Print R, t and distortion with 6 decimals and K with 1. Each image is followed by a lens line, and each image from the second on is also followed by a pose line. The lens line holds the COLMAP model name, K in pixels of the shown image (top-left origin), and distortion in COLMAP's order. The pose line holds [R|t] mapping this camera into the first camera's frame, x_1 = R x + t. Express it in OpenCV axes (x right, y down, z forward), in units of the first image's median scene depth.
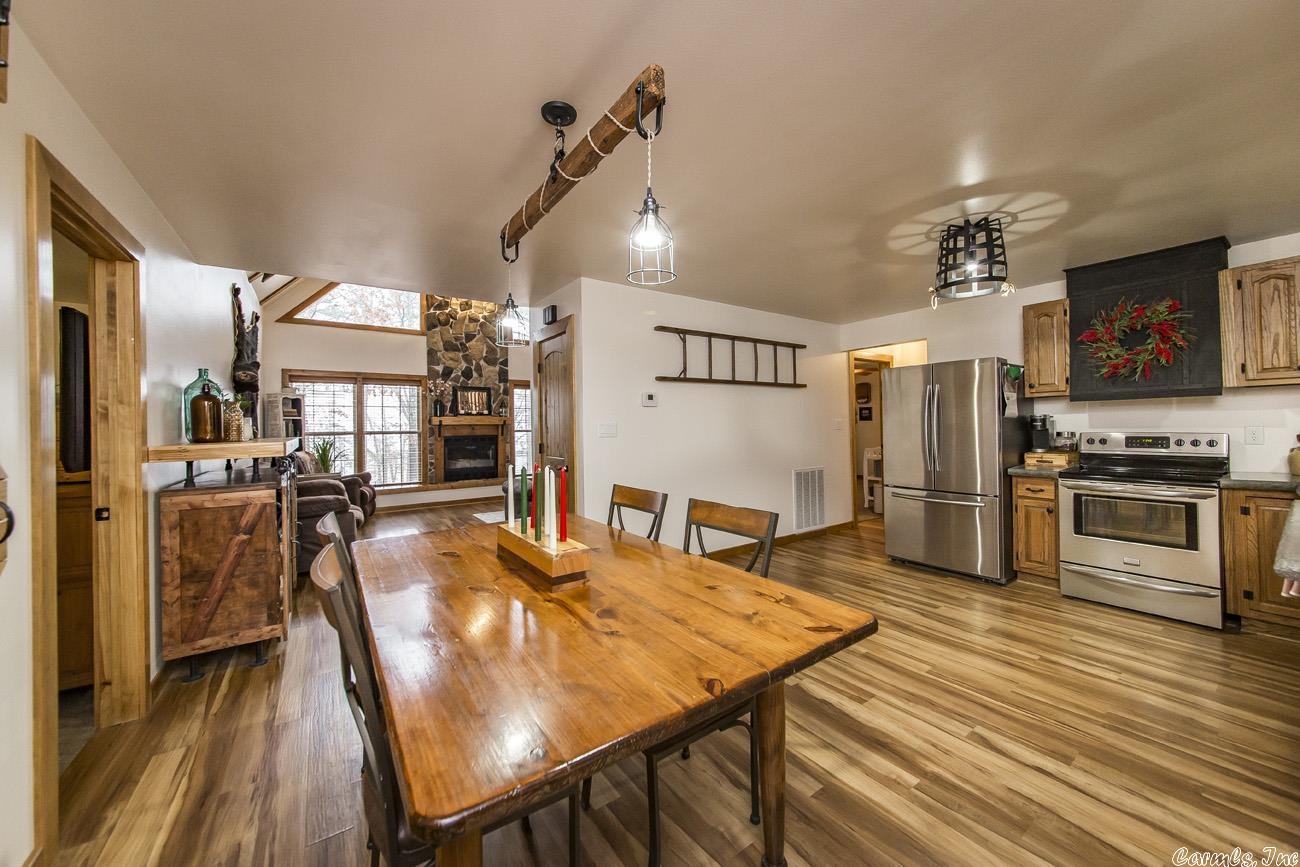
lens RADIAL K [[469.6, 0, 653.7], [0, 469.6, 425.9], [0, 0, 1]] dist [-0.002669, 0.000661]
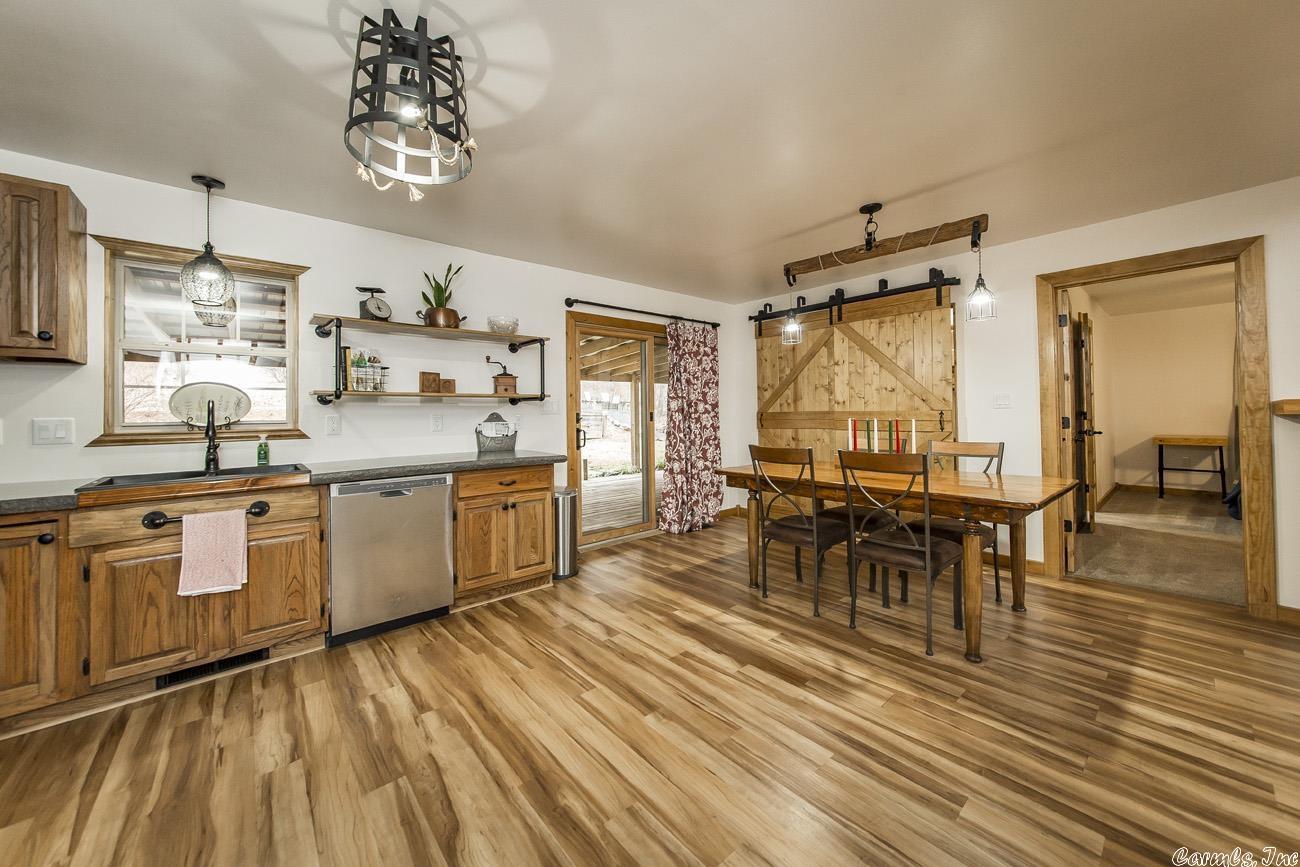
lens RADIAL K [[469.6, 0, 634.1], [0, 469.6, 405.5], [0, 0, 1]] dist [-0.002669, 0.000661]
pose [[-0.997831, 0.027656, -0.059742, 0.614809], [0.028585, 0.999483, -0.014744, 0.024404], [0.059303, -0.016420, -0.998105, 2.106822]]
